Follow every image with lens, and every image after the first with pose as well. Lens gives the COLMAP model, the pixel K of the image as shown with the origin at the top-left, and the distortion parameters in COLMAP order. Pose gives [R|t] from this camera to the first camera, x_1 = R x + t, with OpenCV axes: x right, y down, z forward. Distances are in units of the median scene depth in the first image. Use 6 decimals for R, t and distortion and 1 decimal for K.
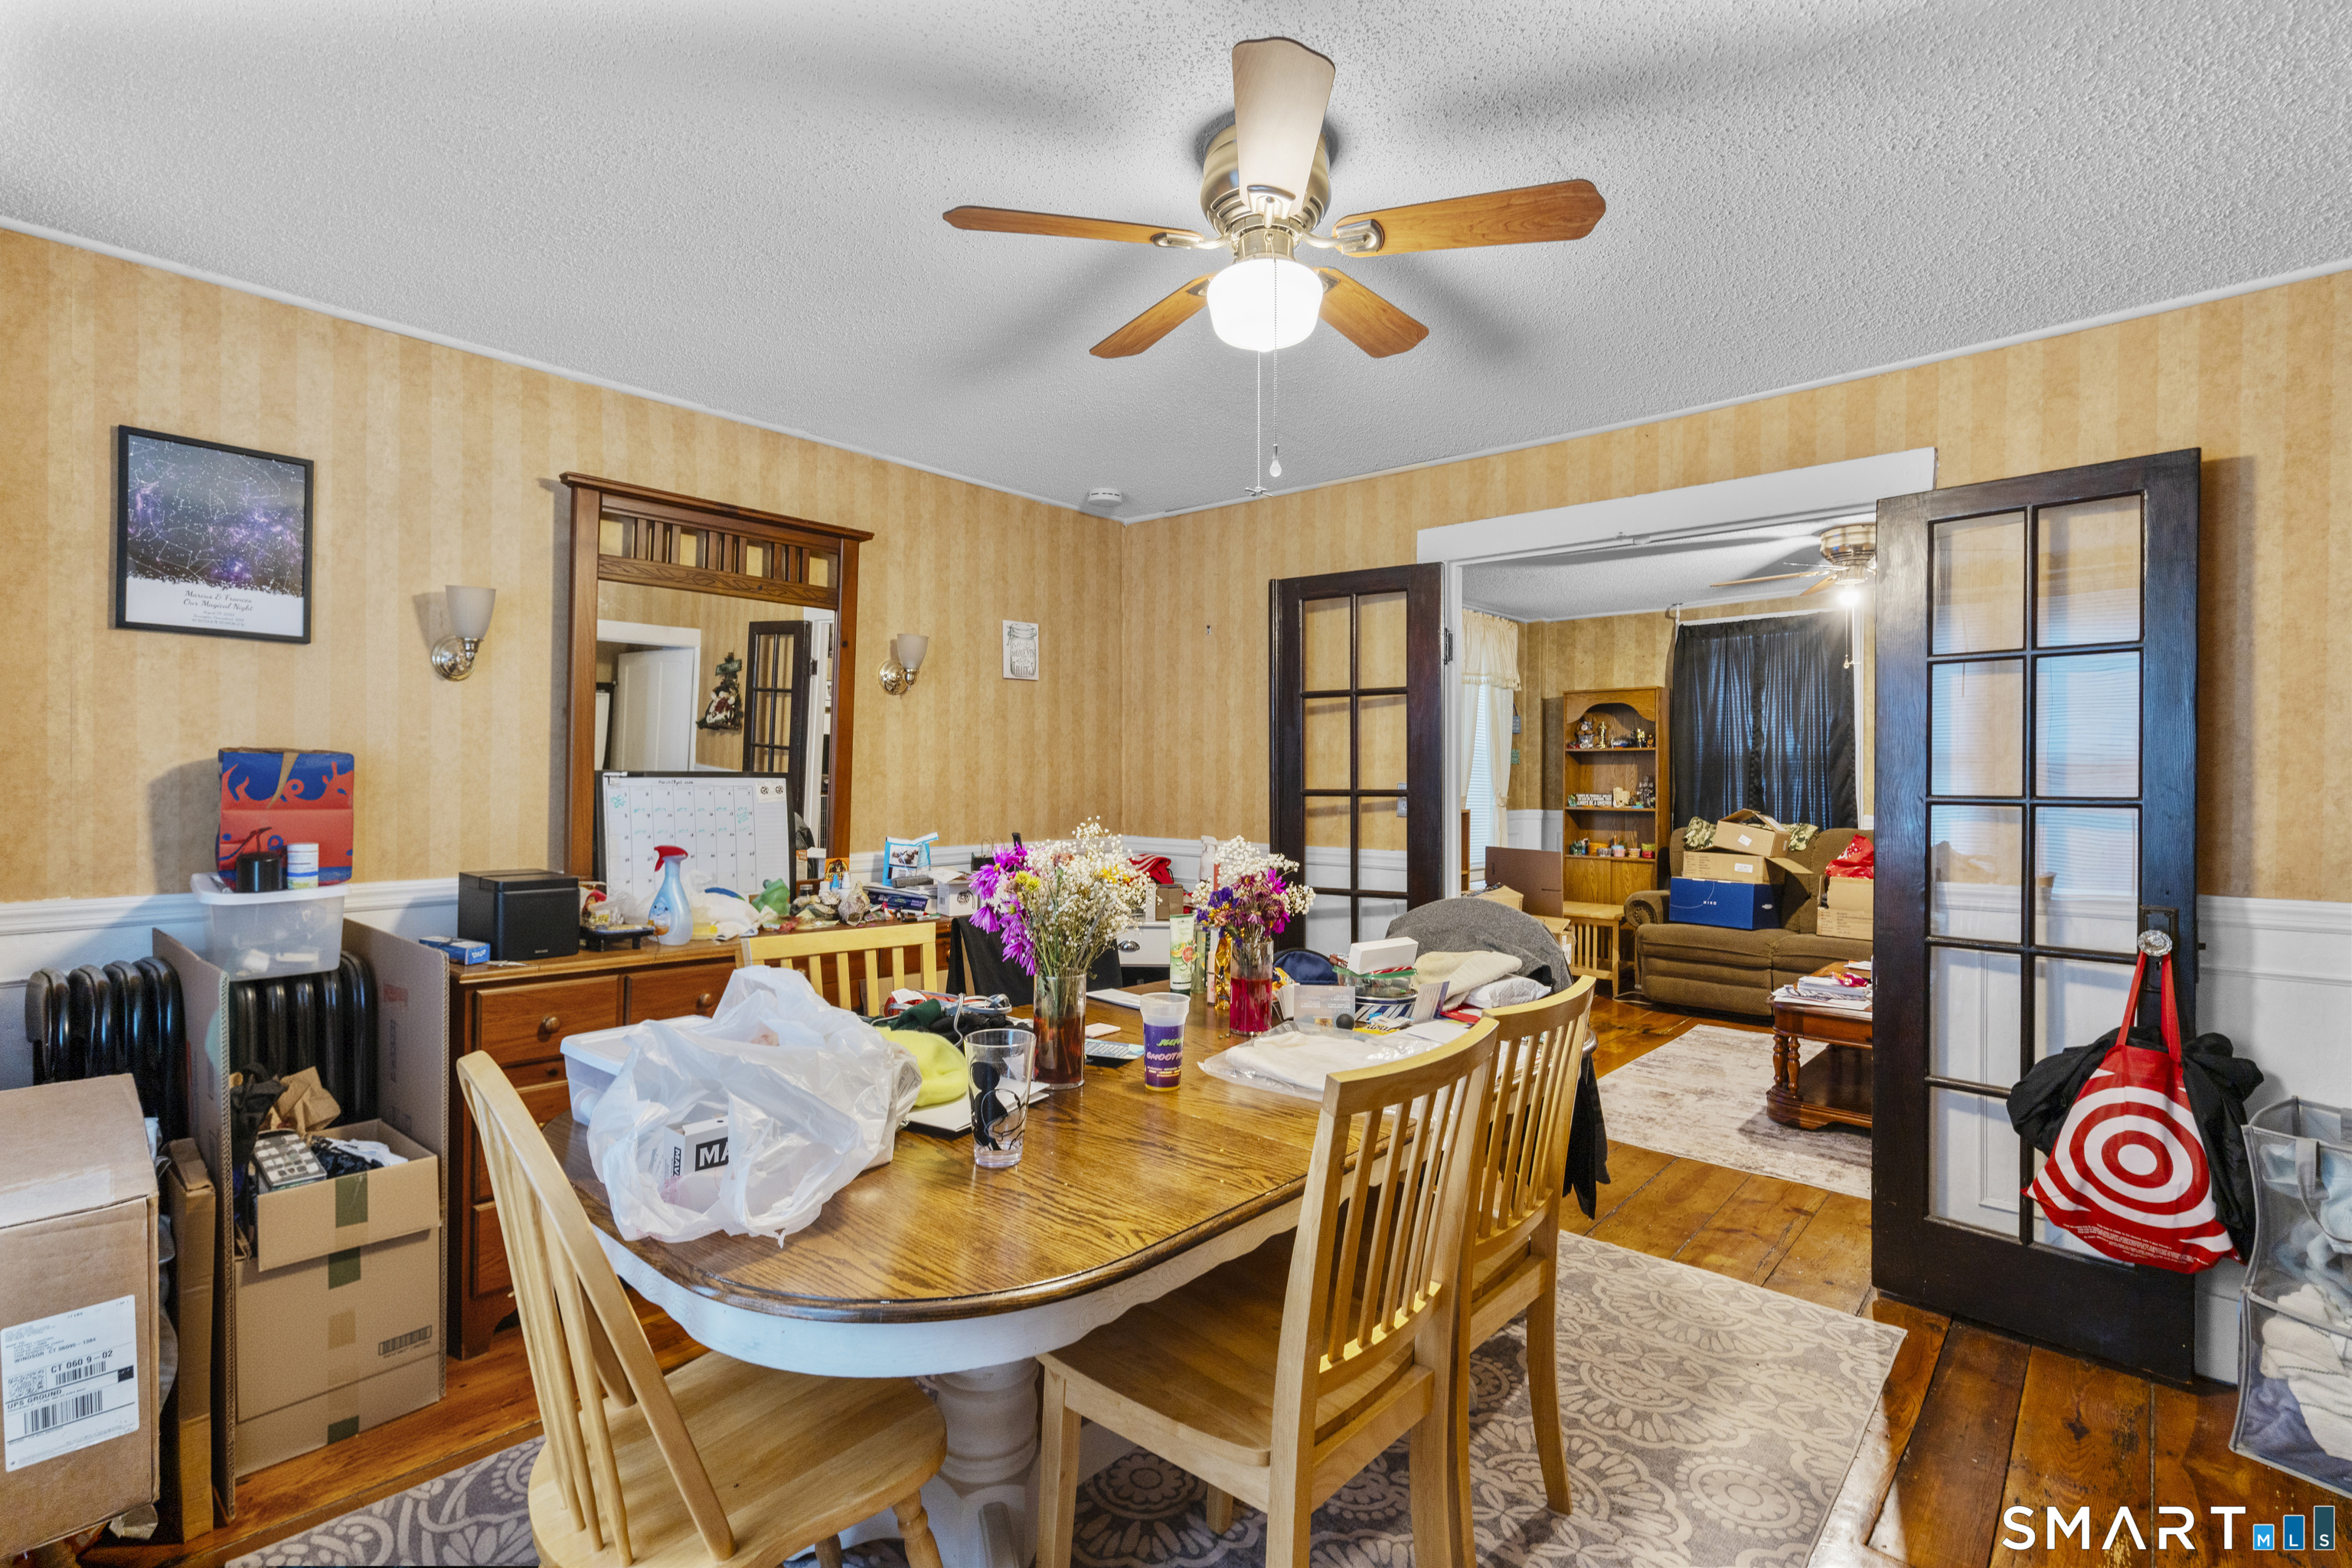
lens RADIAL K [[1084.6, 0, 1175.8], [0, 1084.6, 779.0], [0, 0, 1]] dist [-0.001264, 0.001044]
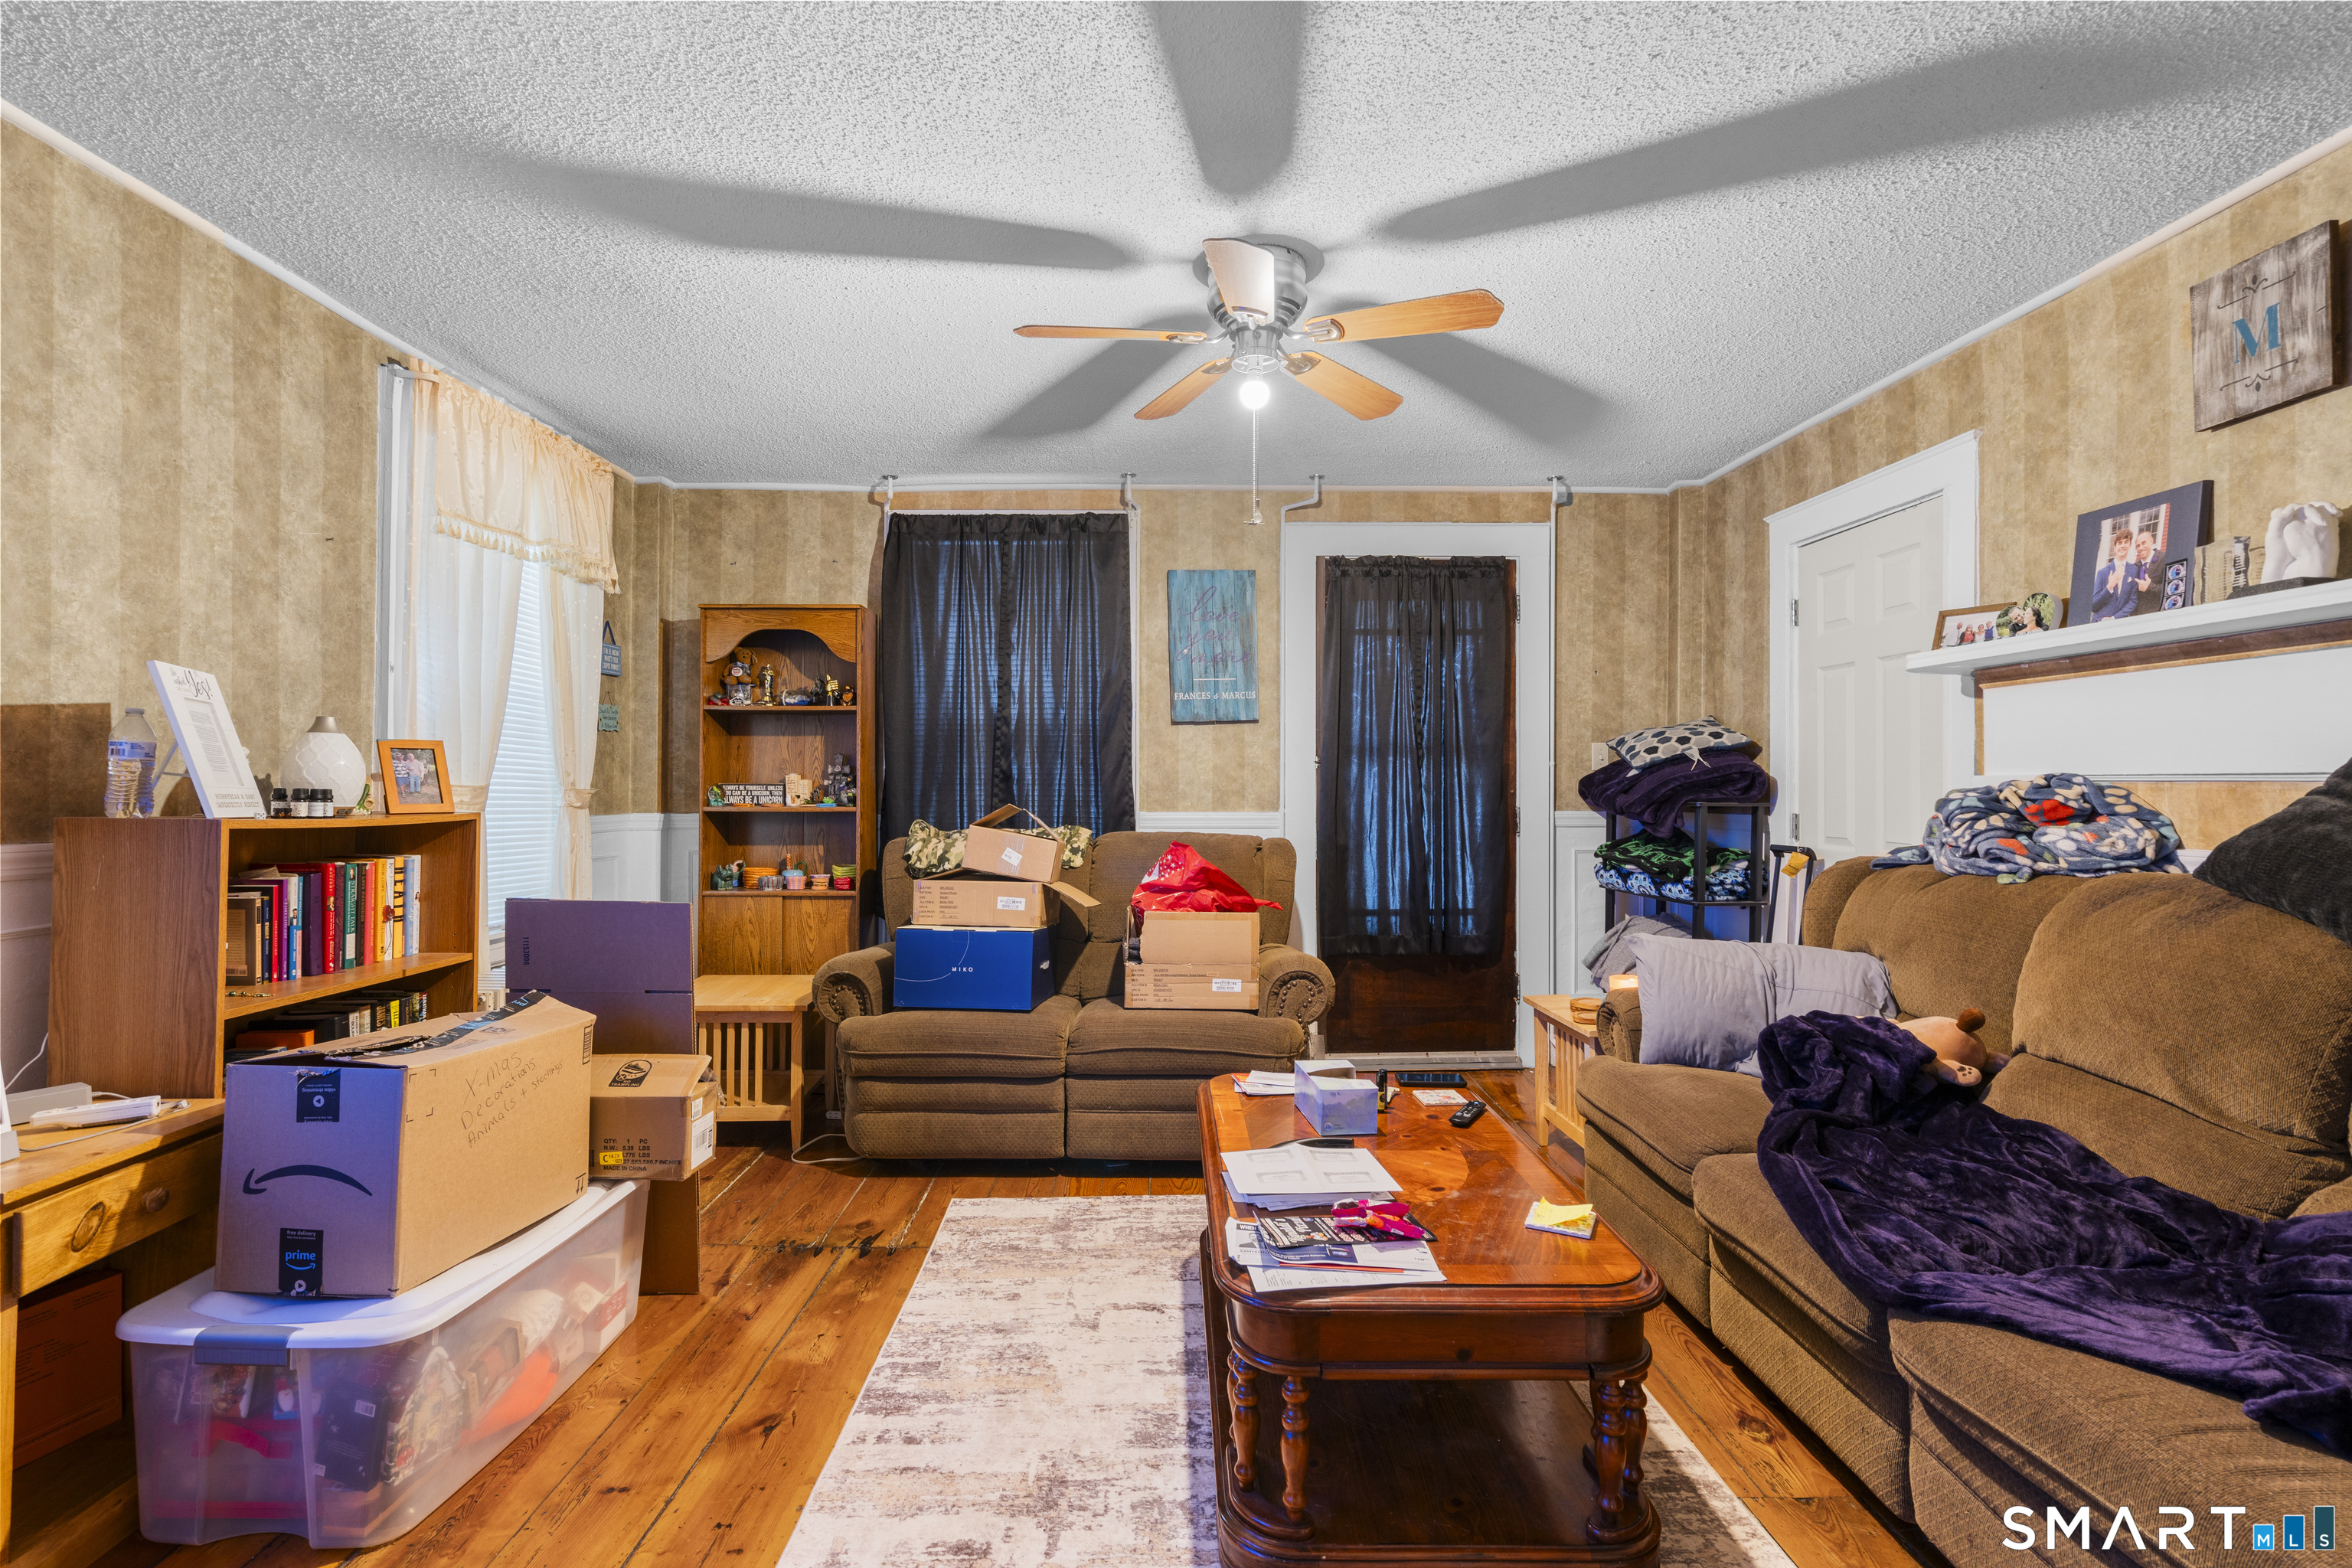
lens RADIAL K [[1084.6, 0, 1175.8], [0, 1084.6, 779.0], [0, 0, 1]] dist [-0.001264, 0.001044]
pose [[0.729719, 0.003944, 0.683735, 0.173829], [0.000693, 0.999979, -0.006507, 0.016956], [-0.683746, 0.005222, 0.729701, 0.477852]]
